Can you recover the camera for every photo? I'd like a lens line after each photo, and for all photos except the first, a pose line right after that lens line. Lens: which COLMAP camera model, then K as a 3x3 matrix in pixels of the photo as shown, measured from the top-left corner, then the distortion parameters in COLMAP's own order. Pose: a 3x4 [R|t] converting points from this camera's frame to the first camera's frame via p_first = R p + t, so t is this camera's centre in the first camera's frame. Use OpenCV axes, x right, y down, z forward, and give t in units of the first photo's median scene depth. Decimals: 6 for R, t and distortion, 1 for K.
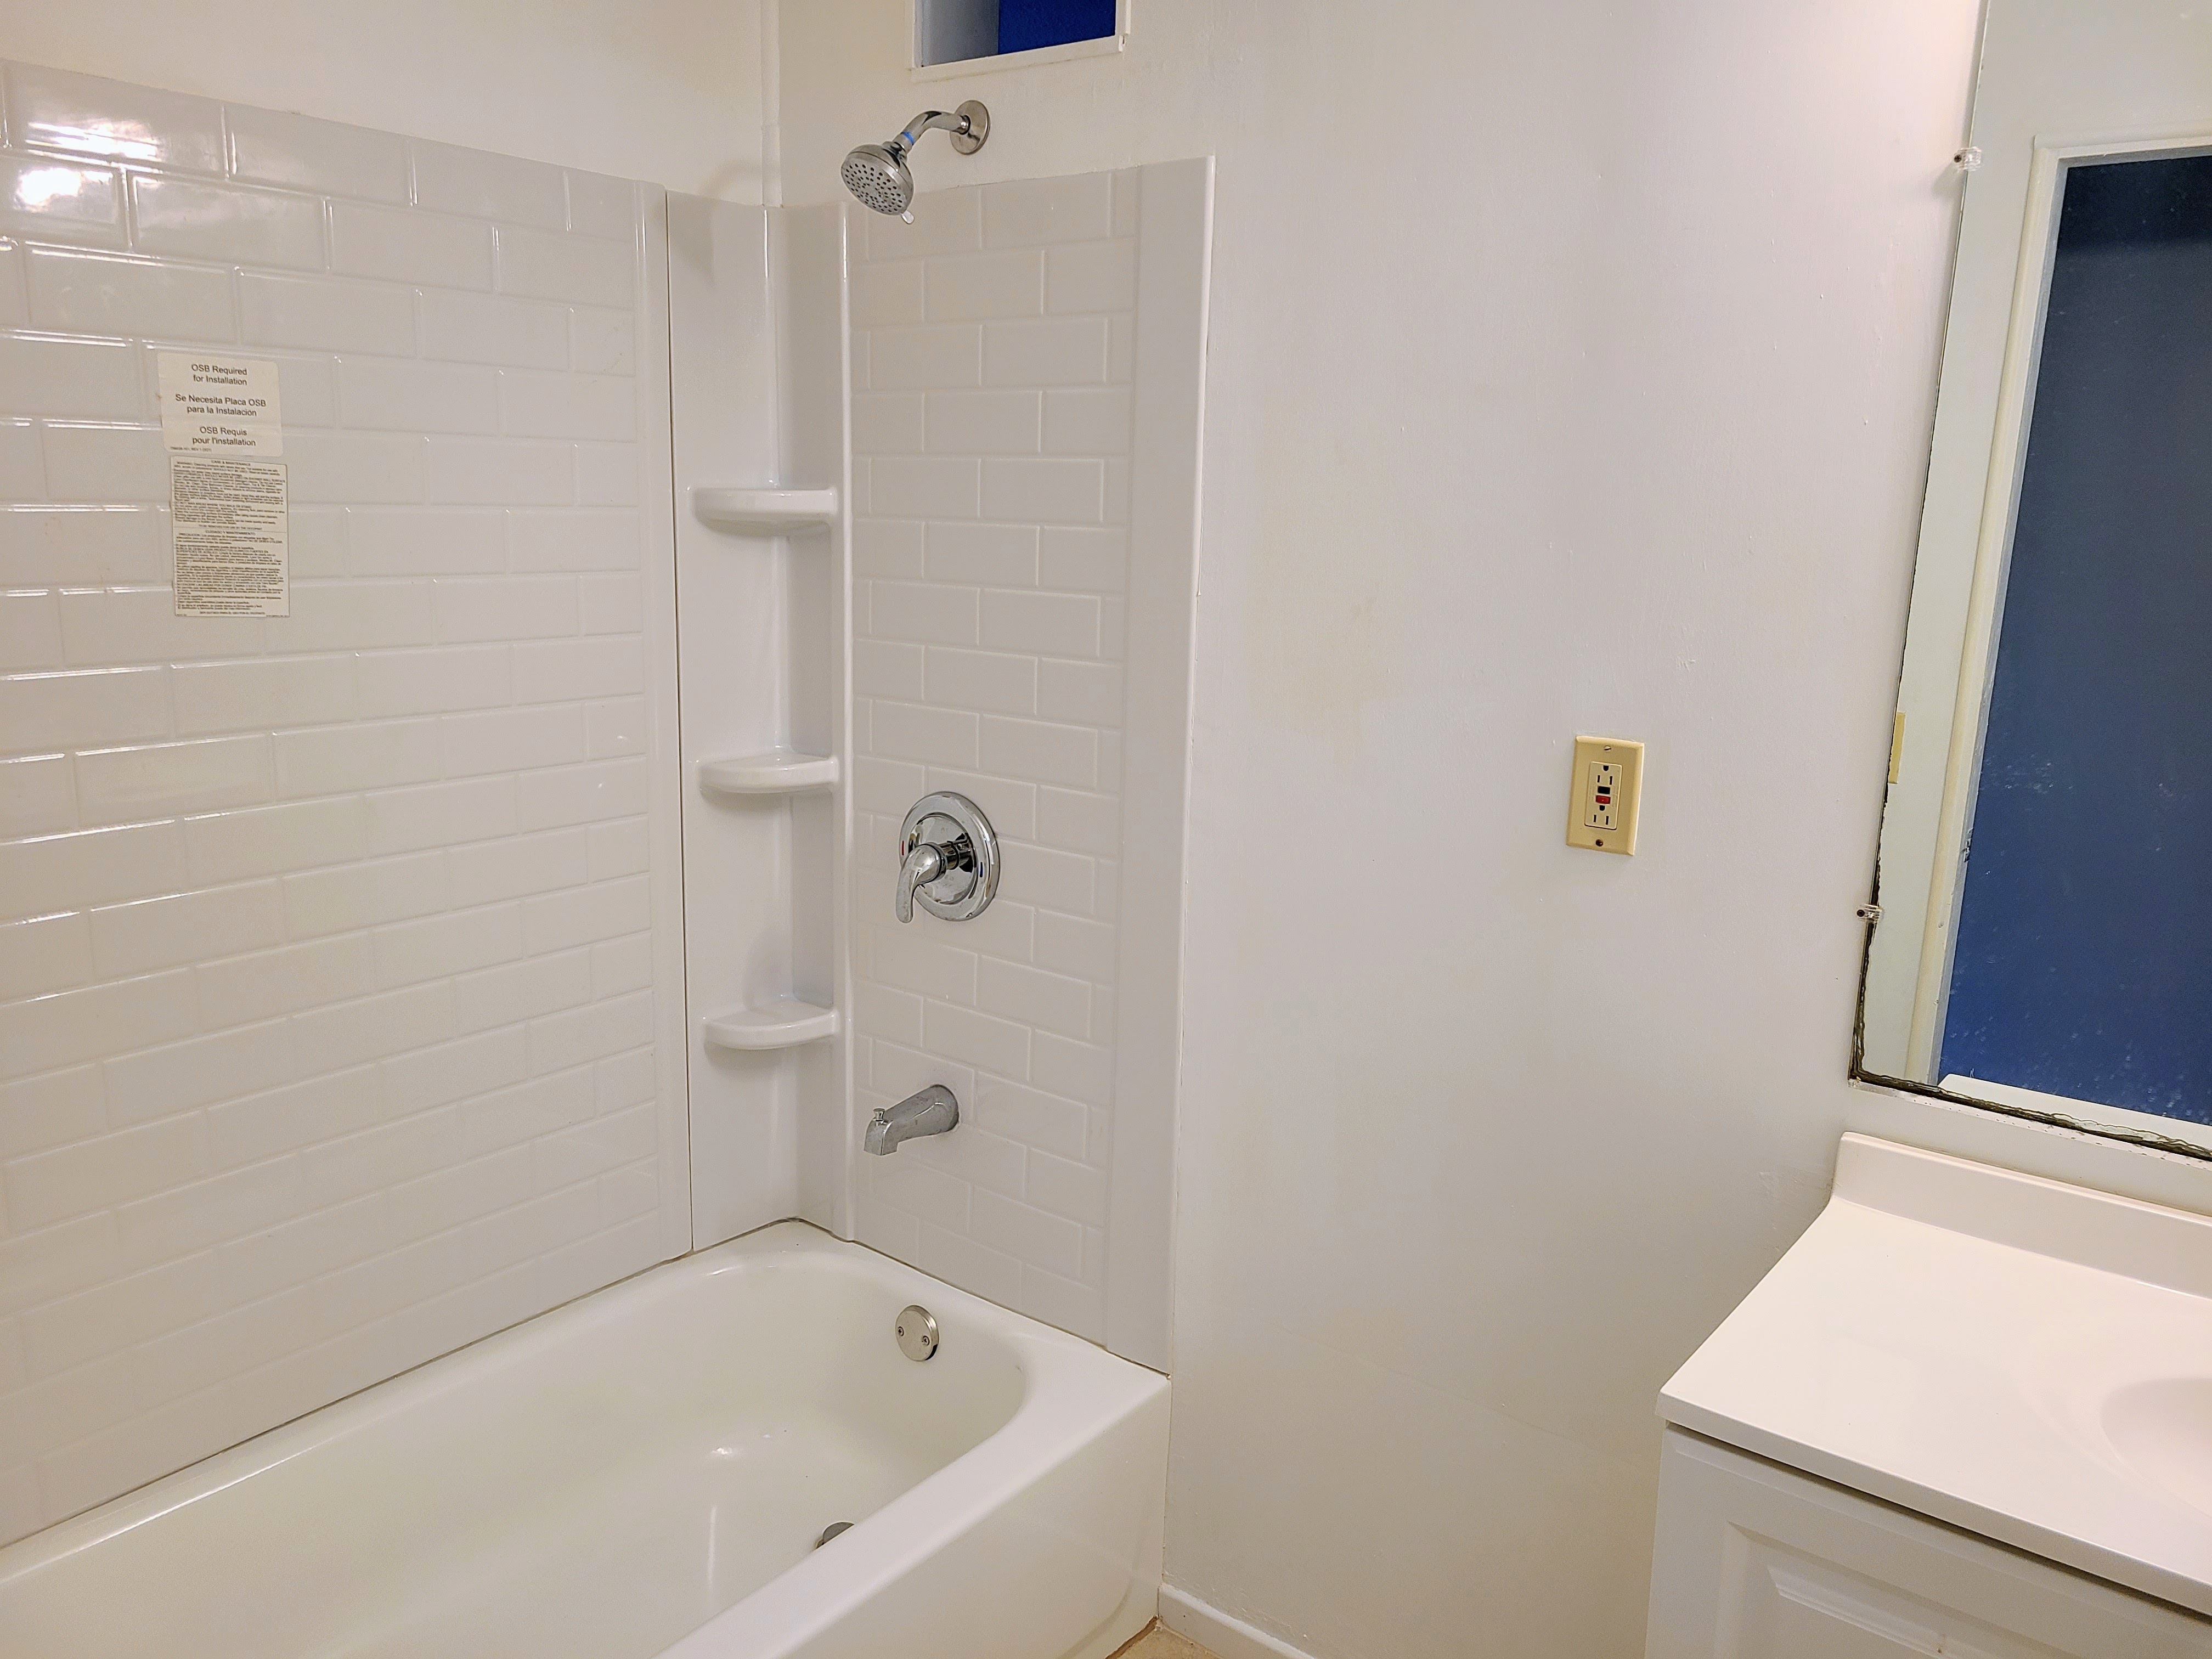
lens RADIAL K [[1666.7, 0, 1103.4], [0, 1666.7, 828.3], [0, 0, 1]] dist [0.043248, -0.028816]
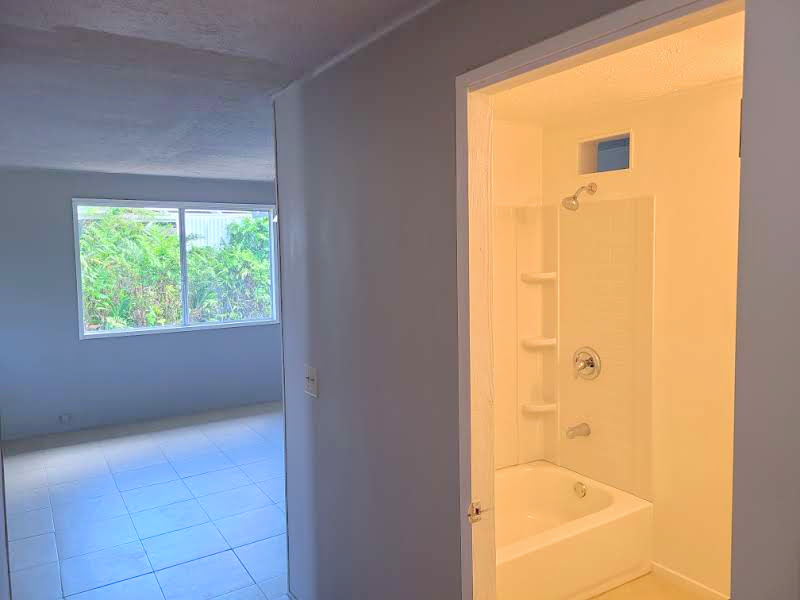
lens RADIAL K [[602.8, 0, 395.4], [0, 602.8, 291.4], [0, 0, 1]] dist [0.043248, -0.028816]
pose [[0.942903, -0.020544, -0.332433, -0.039740], [-0.020866, 0.992492, -0.120519, 0.029983], [0.332413, 0.120574, 0.935395, -0.508149]]
